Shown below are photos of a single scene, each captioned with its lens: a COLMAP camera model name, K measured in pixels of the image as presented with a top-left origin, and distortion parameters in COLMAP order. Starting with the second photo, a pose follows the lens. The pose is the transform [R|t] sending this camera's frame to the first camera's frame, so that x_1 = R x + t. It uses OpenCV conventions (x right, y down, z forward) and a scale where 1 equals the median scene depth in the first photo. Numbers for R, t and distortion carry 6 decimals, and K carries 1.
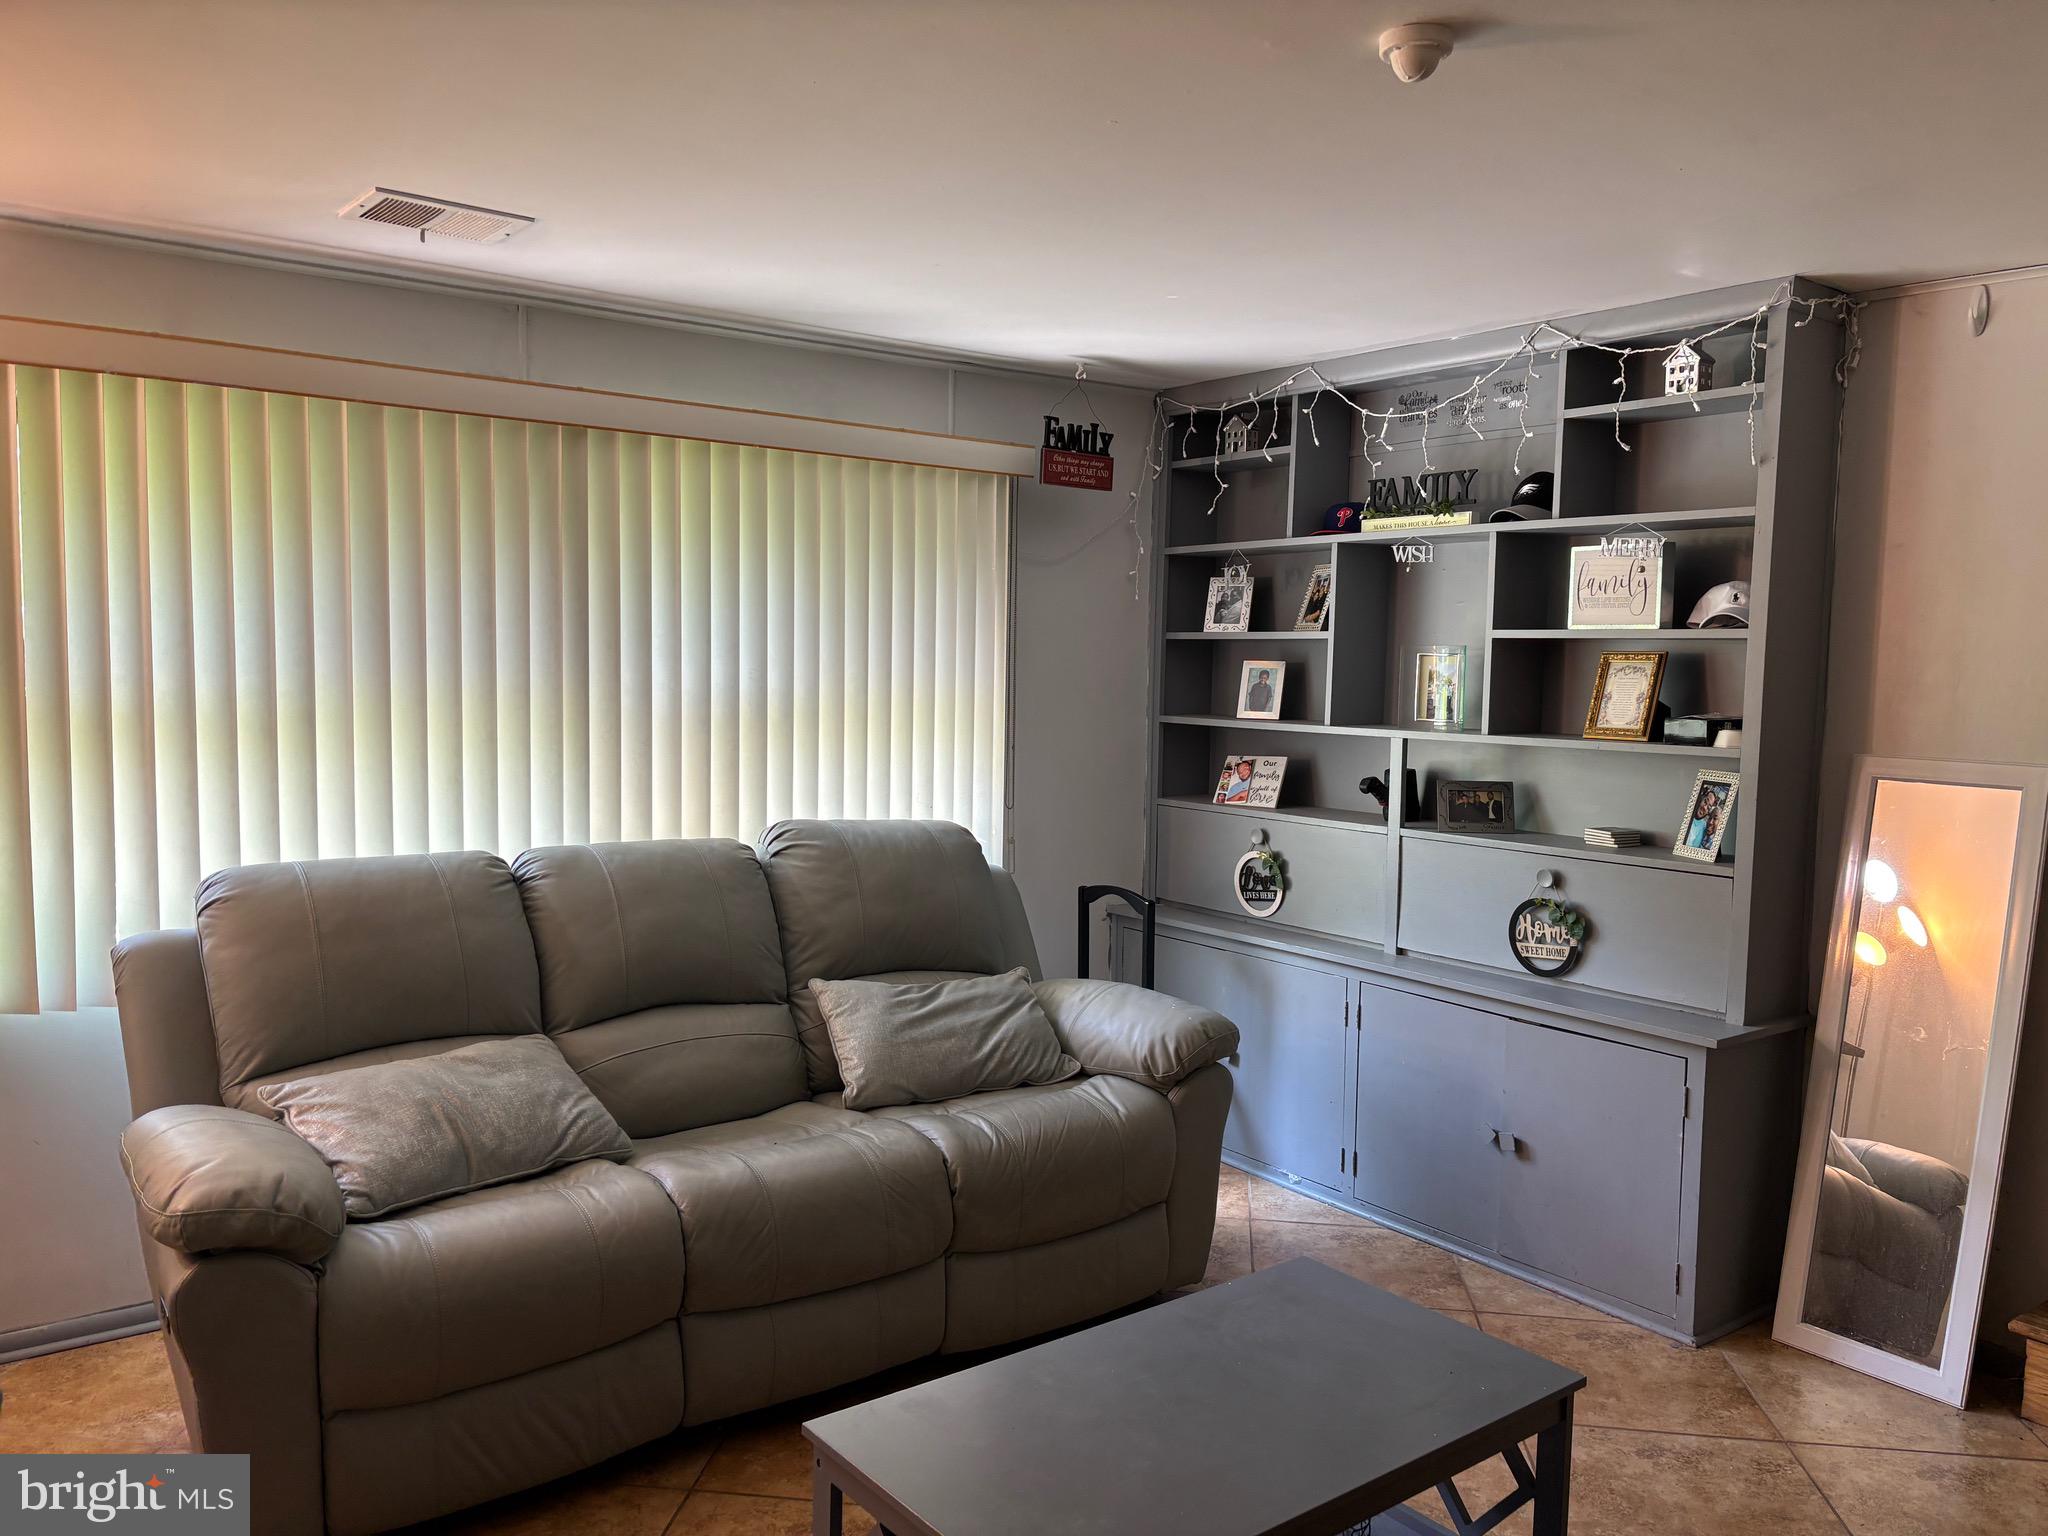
lens RADIAL K [[1548.0, 0, 1017.5], [0, 1548.0, 770.6], [0, 0, 1]] dist [0.048472, -0.059858]
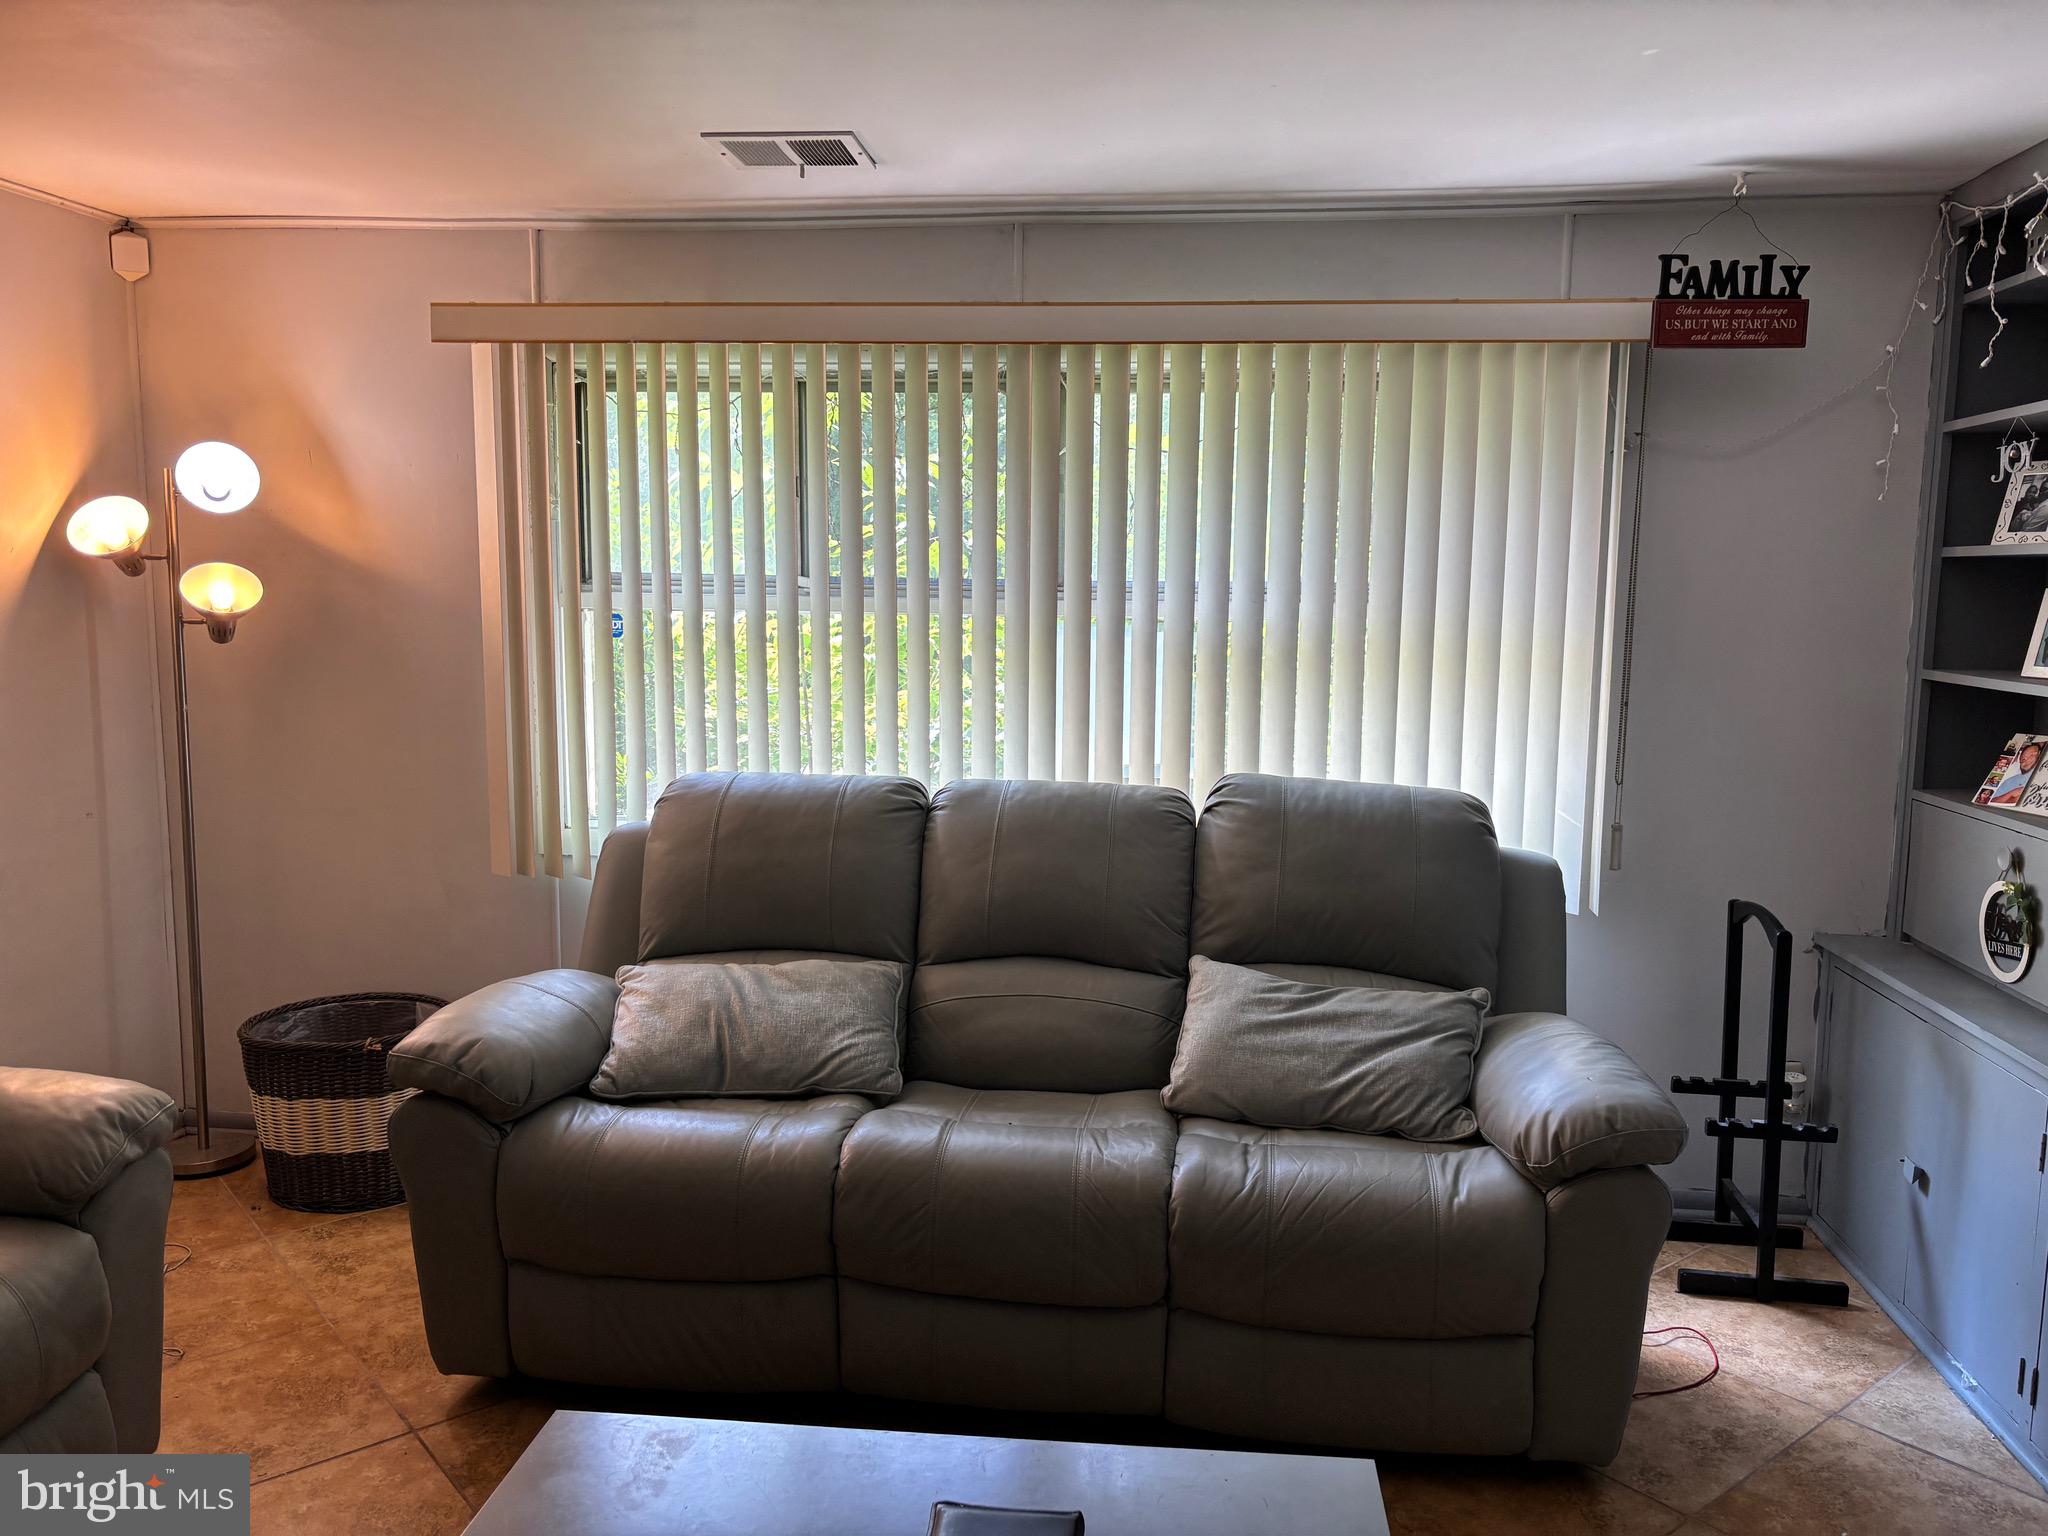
lens RADIAL K [[1548.0, 0, 1016.6], [0, 1548.0, 764.7], [0, 0, 1]] dist [0.048472, -0.059858]
pose [[0.722825, 0.074925, -0.686957, 0.371619], [-0.051247, 0.997179, 0.054837, -0.014494], [0.689128, -0.004433, 0.724626, 0.290295]]
